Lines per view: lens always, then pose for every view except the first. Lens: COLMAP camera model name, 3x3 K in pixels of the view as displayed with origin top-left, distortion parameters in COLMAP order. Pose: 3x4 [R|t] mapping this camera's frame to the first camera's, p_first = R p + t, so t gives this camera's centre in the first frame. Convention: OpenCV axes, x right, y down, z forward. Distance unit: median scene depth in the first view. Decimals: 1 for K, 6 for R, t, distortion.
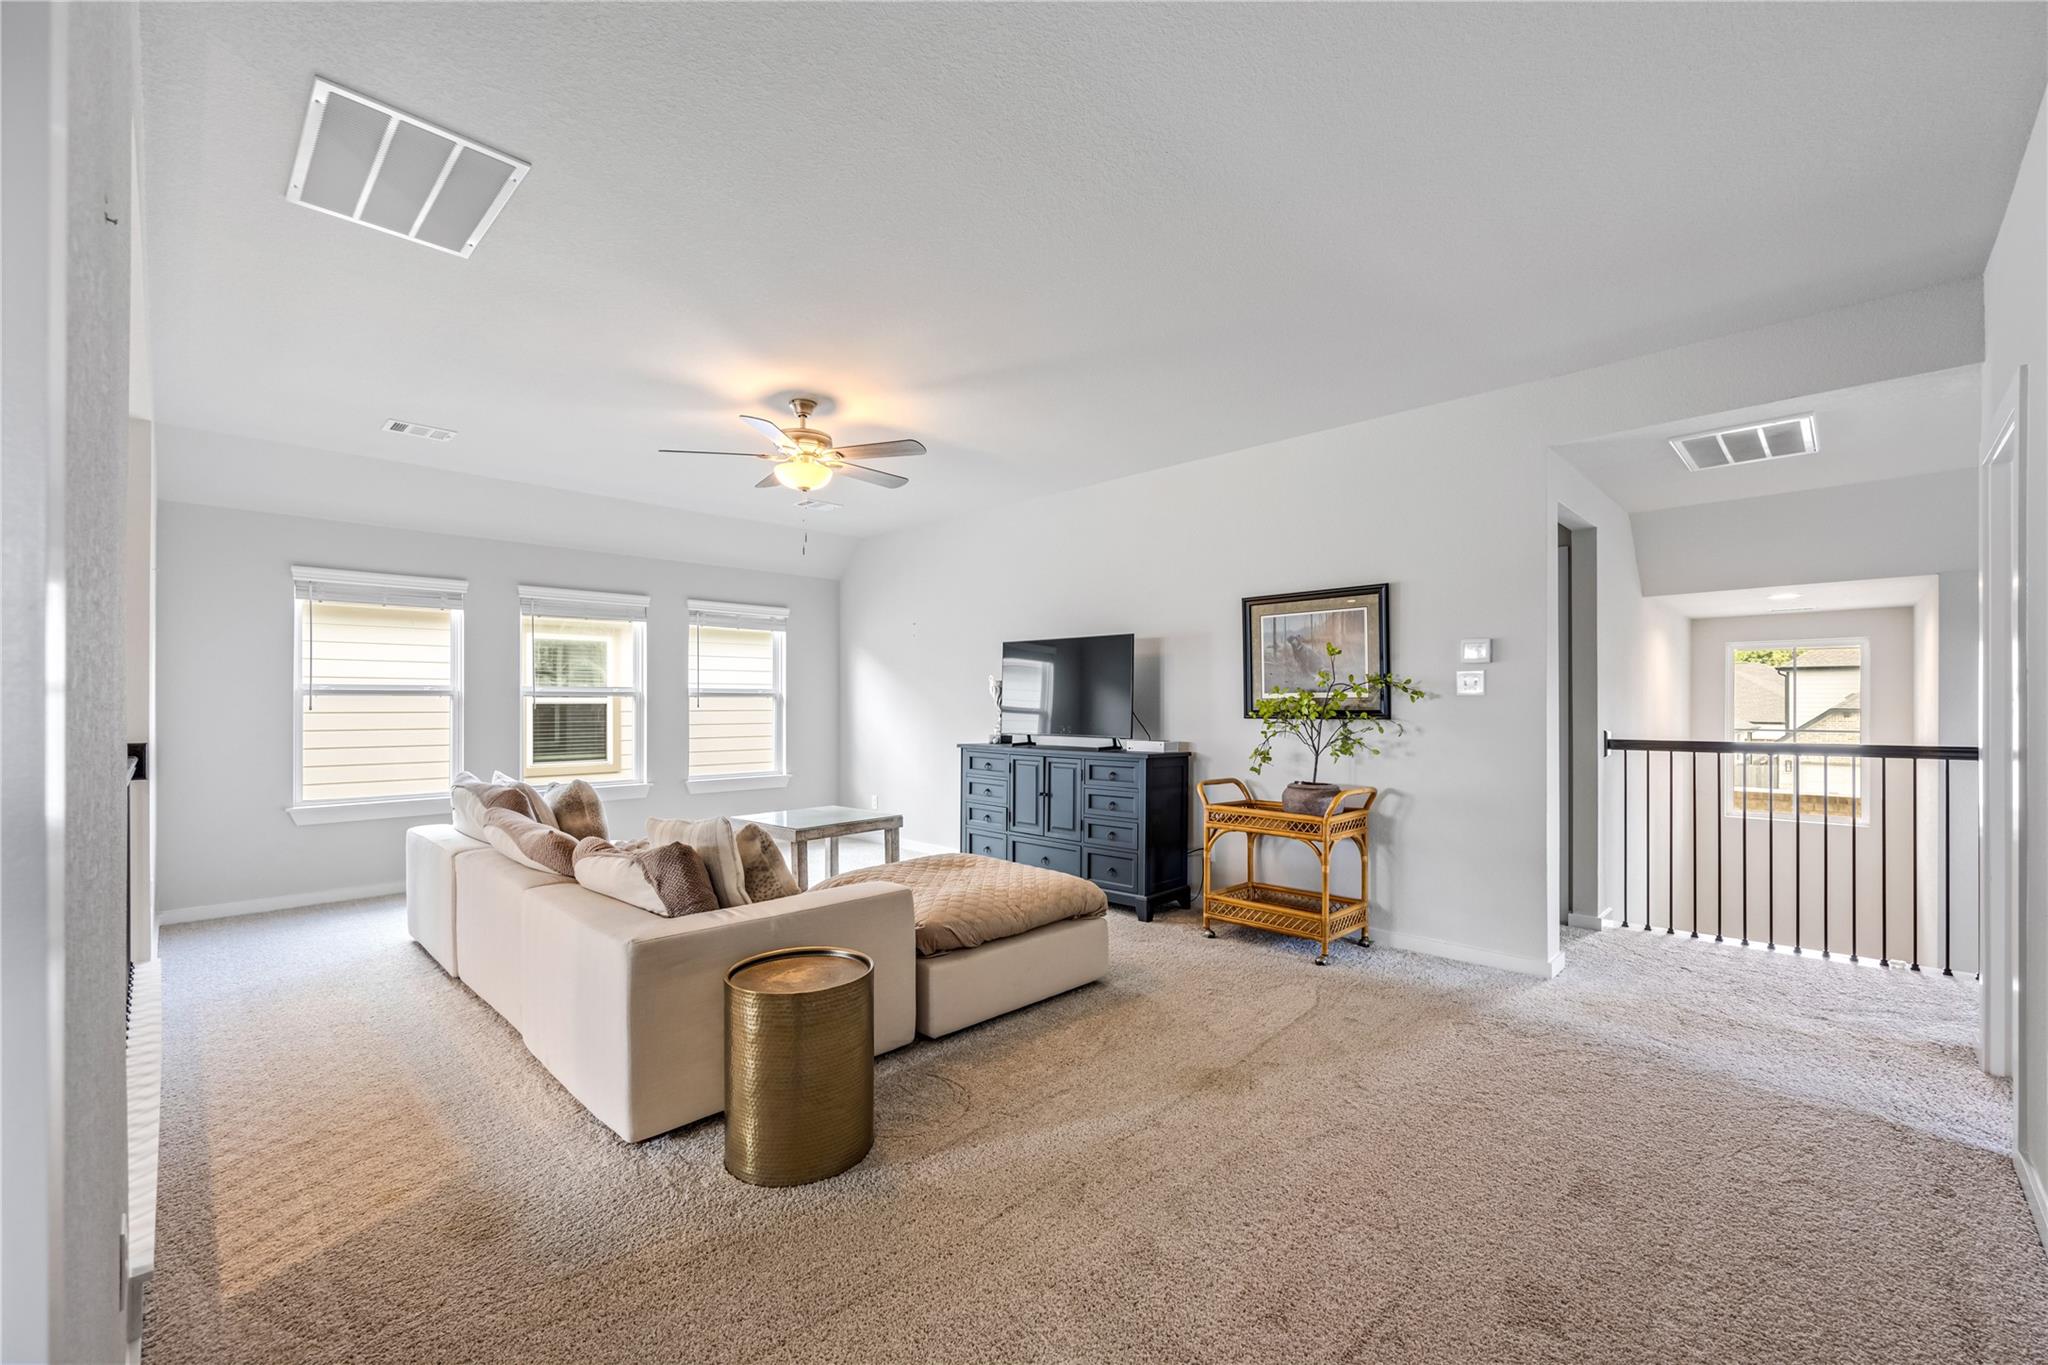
lens RADIAL K [[830.3, 0, 1031.8], [0, 830.3, 697.6], [0, 0, 1]] dist [-0.003940, 0.001072]
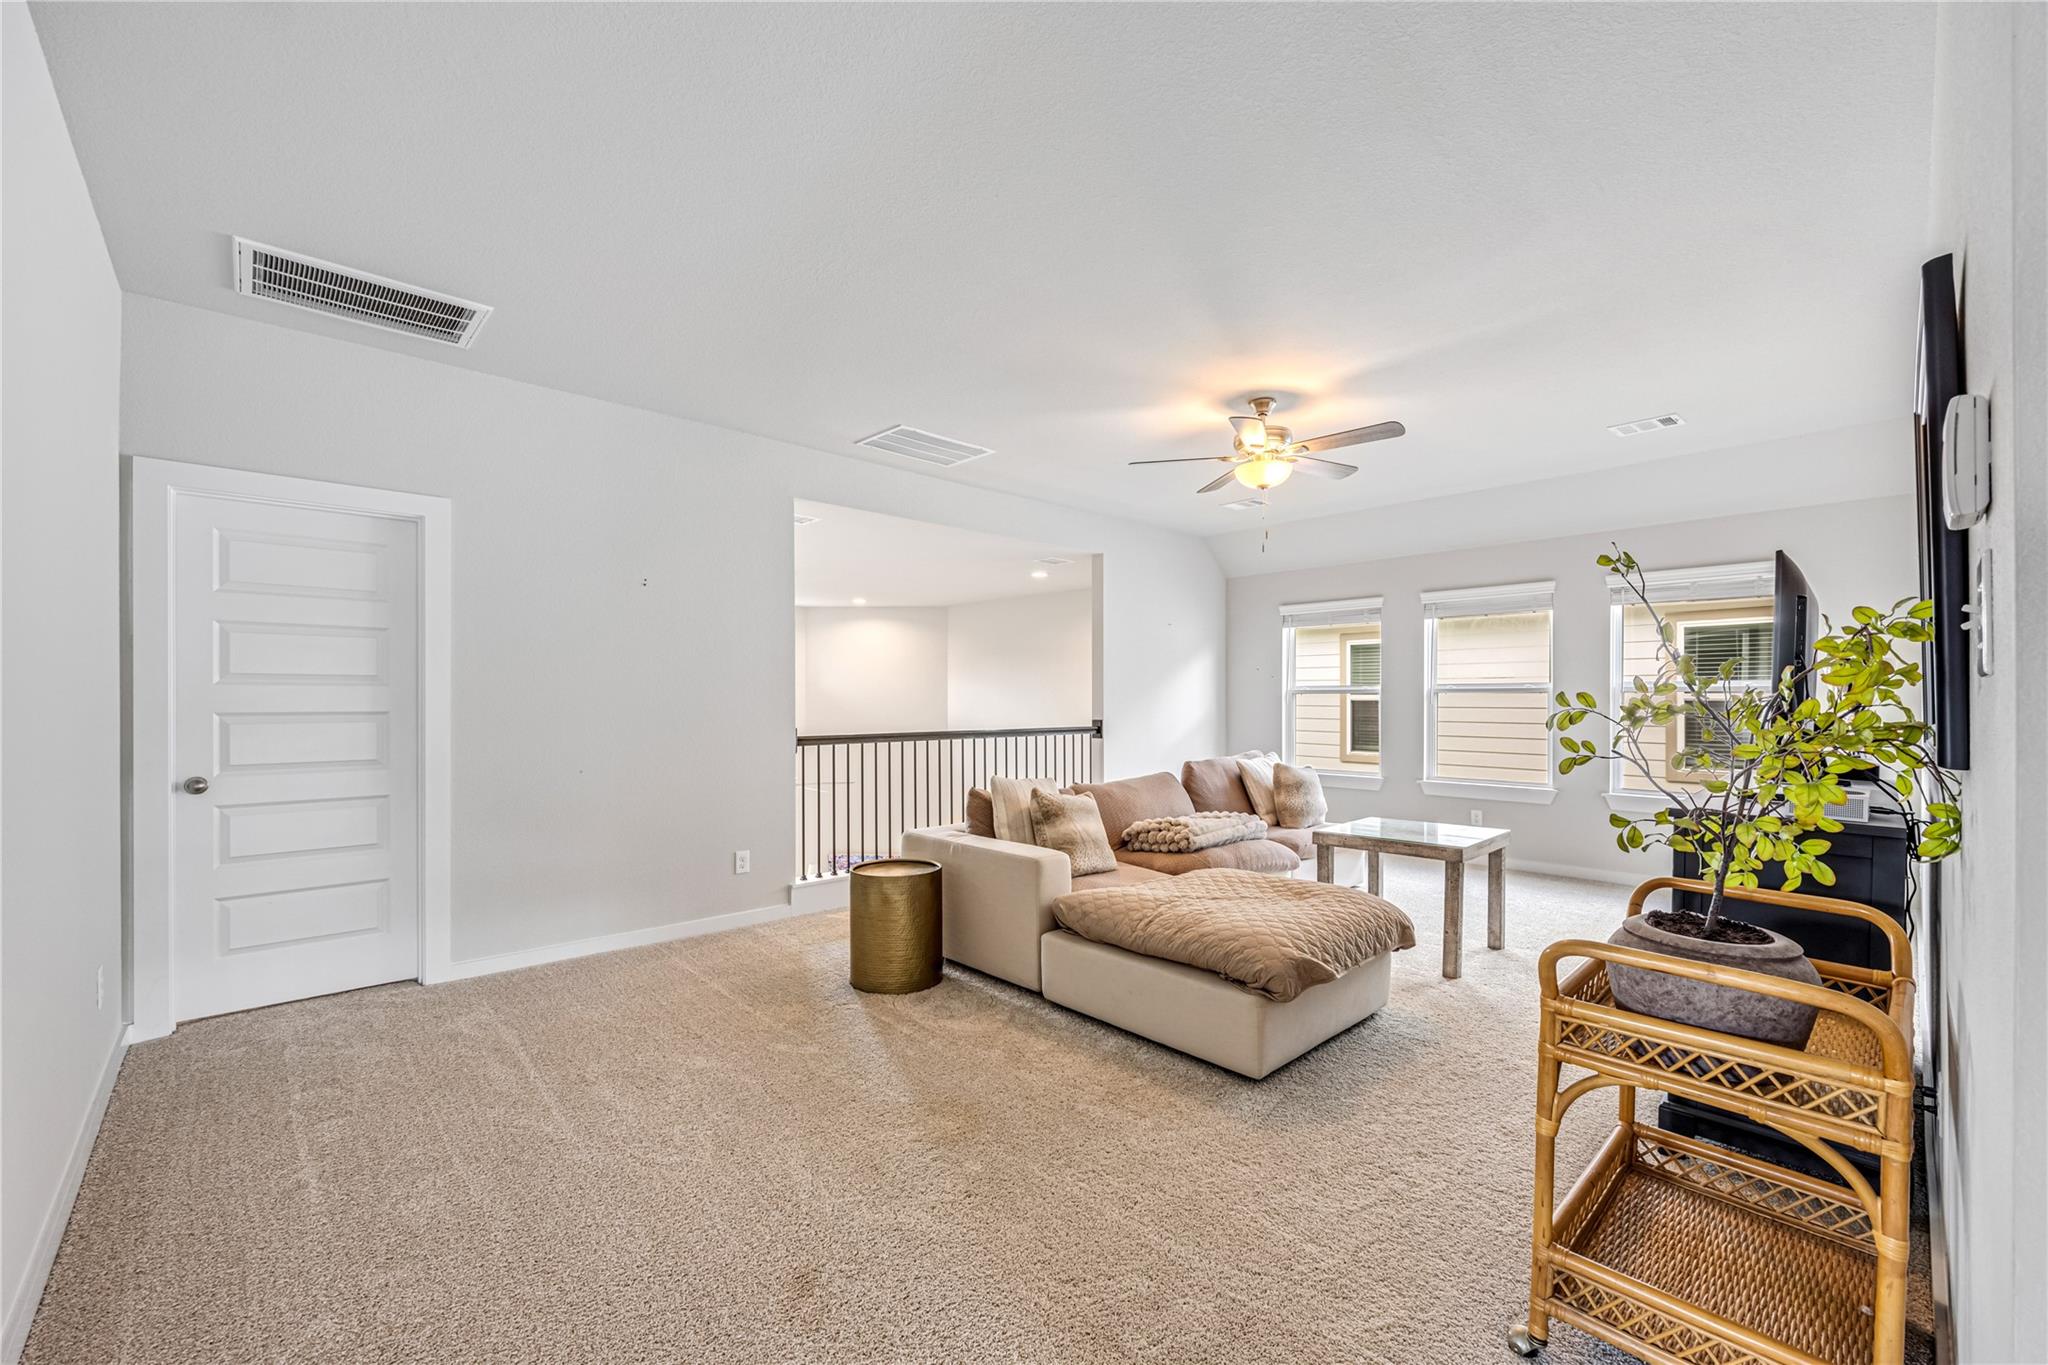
lens RADIAL K [[830.3, 0, 1030.6], [0, 830.3, 689.2], [0, 0, 1]] dist [-0.003940, 0.001072]
pose [[-0.036031, -0.010323, -0.999297, 0.738345], [0.003747, 0.999938, -0.010465, 0.003931], [0.999344, -0.004122, -0.035991, 0.750702]]
